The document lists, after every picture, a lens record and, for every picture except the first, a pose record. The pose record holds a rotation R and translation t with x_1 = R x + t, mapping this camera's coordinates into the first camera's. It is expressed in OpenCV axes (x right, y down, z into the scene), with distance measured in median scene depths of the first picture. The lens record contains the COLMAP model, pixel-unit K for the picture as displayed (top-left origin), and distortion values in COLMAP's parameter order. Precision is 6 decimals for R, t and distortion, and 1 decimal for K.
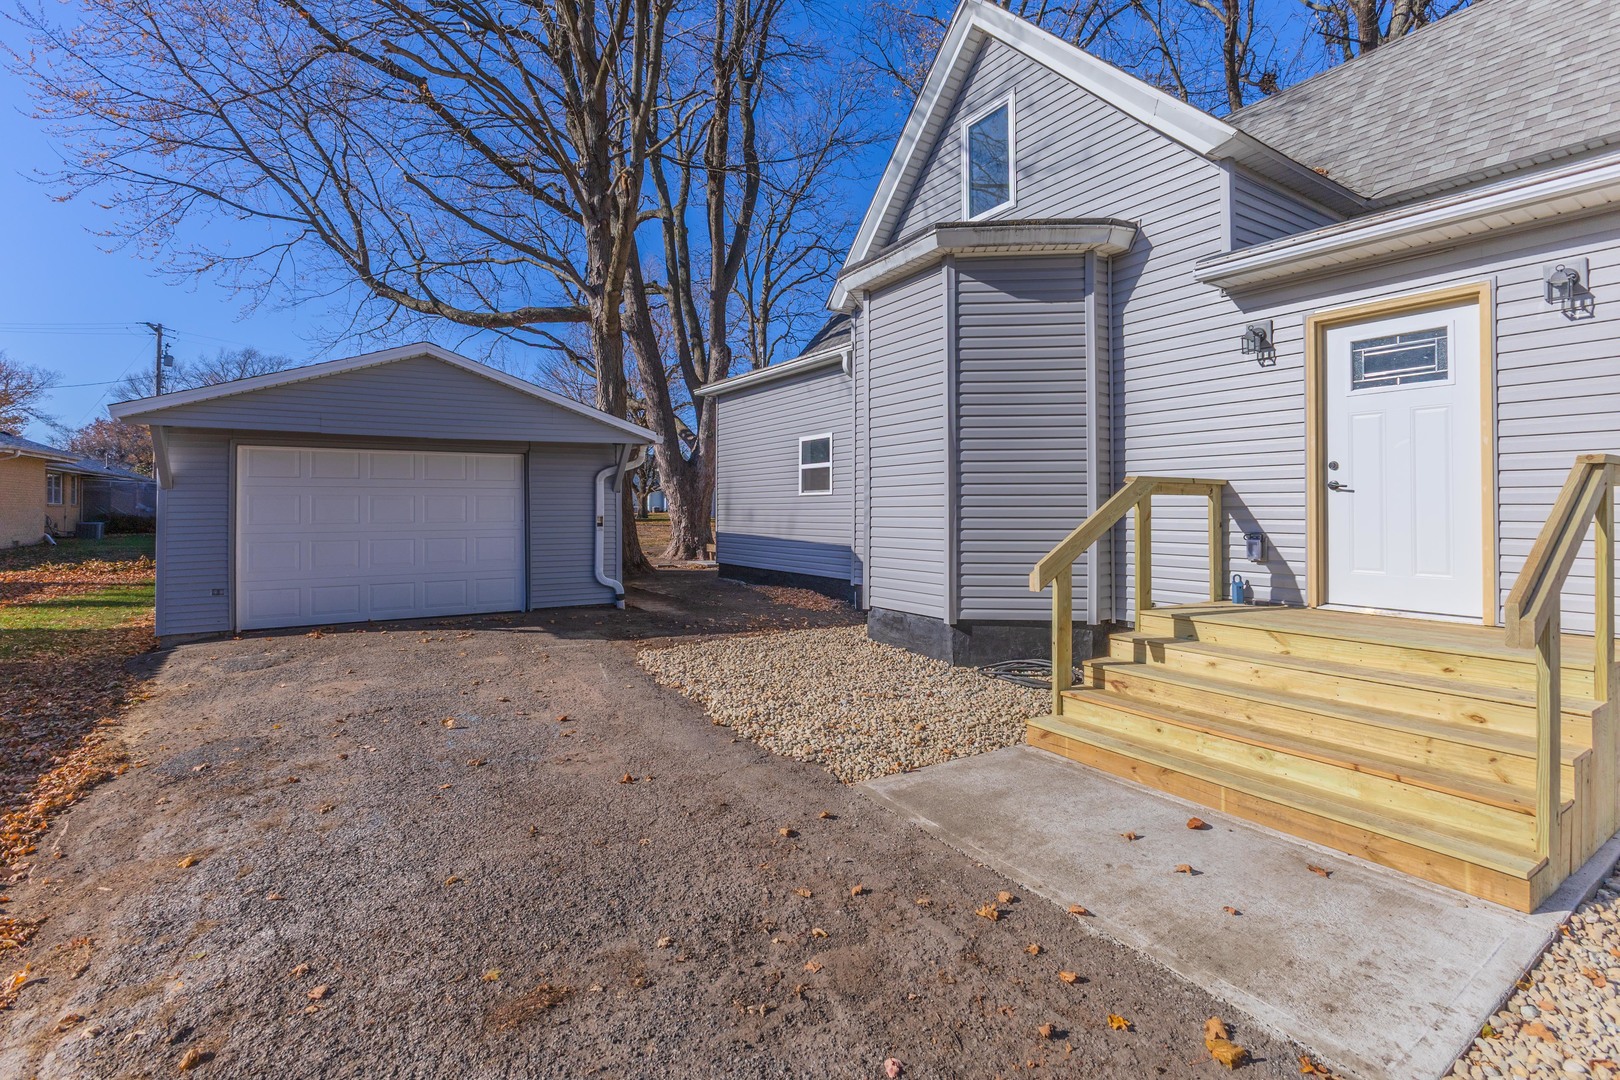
lens RADIAL K [[744.7, 0, 809.5], [0, 744.7, 506.4], [0, 0, 1]] dist [-0.001596, -0.000463]
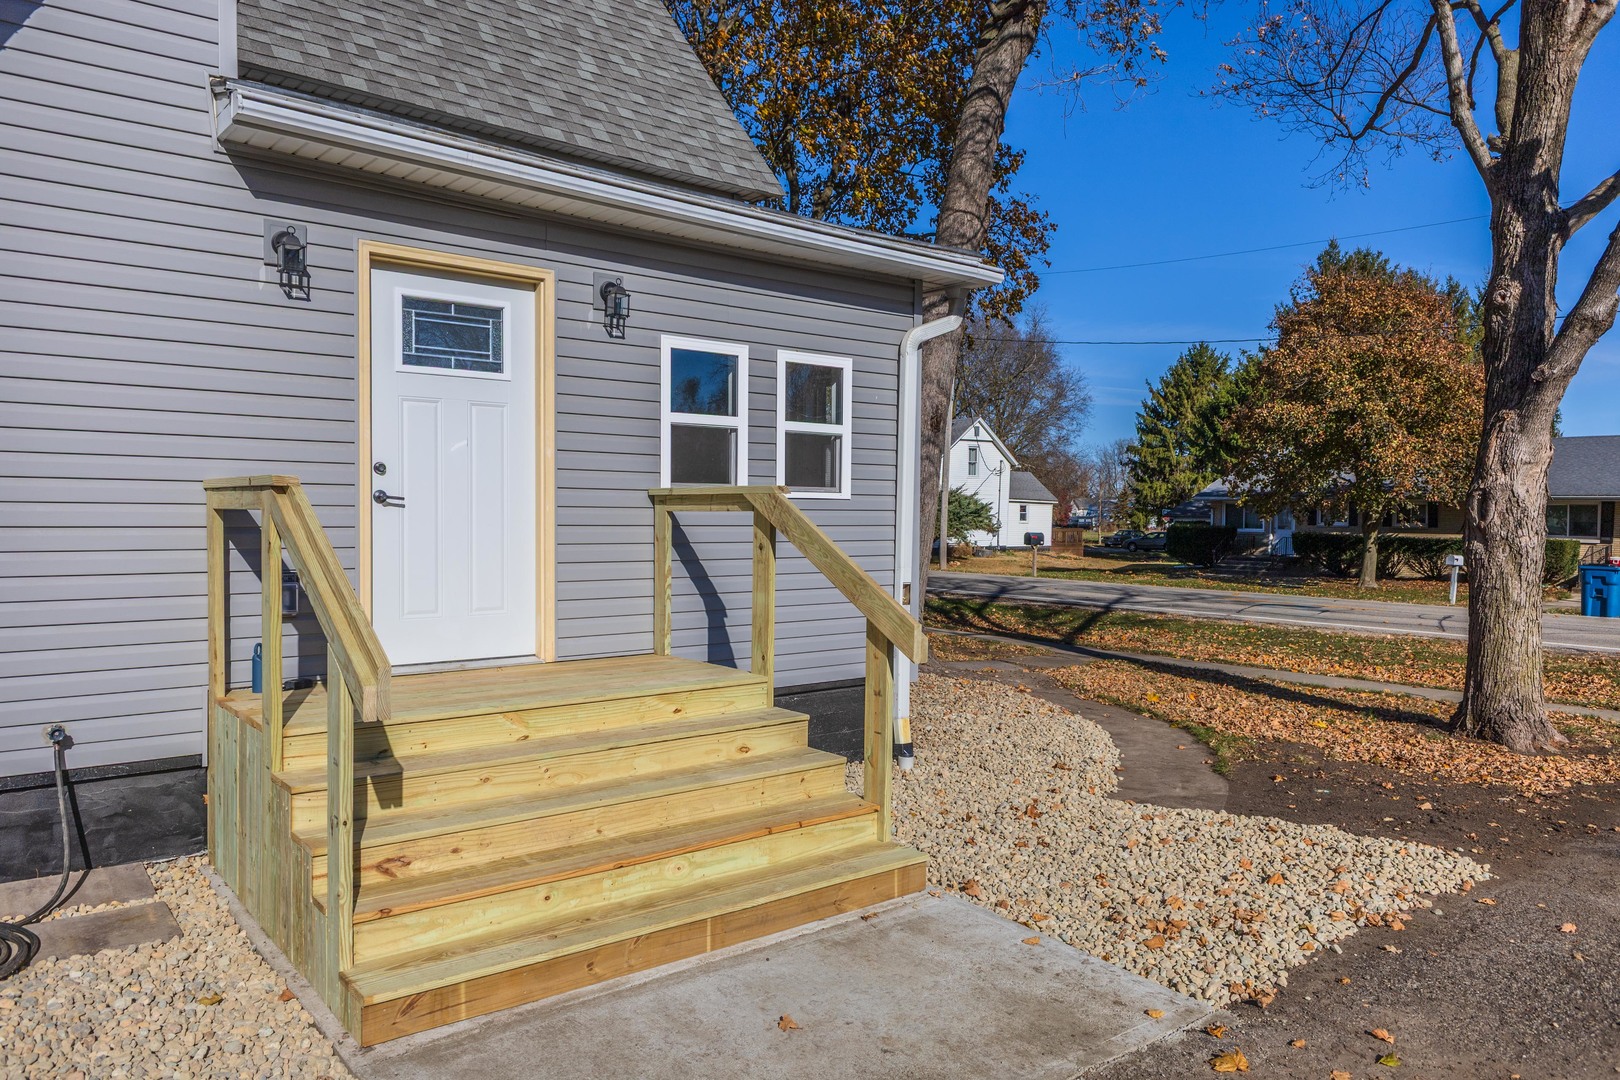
lens RADIAL K [[1132.7, 0, 810.0], [0, 1132.7, 540.0], [0, 0, 1]] dist [0.002291, 0.001650]
pose [[-0.106718, -0.014531, 0.994183, -0.450644], [-0.005445, 0.999887, 0.014030, -0.006347], [-0.994274, -0.003916, -0.106785, 0.842150]]
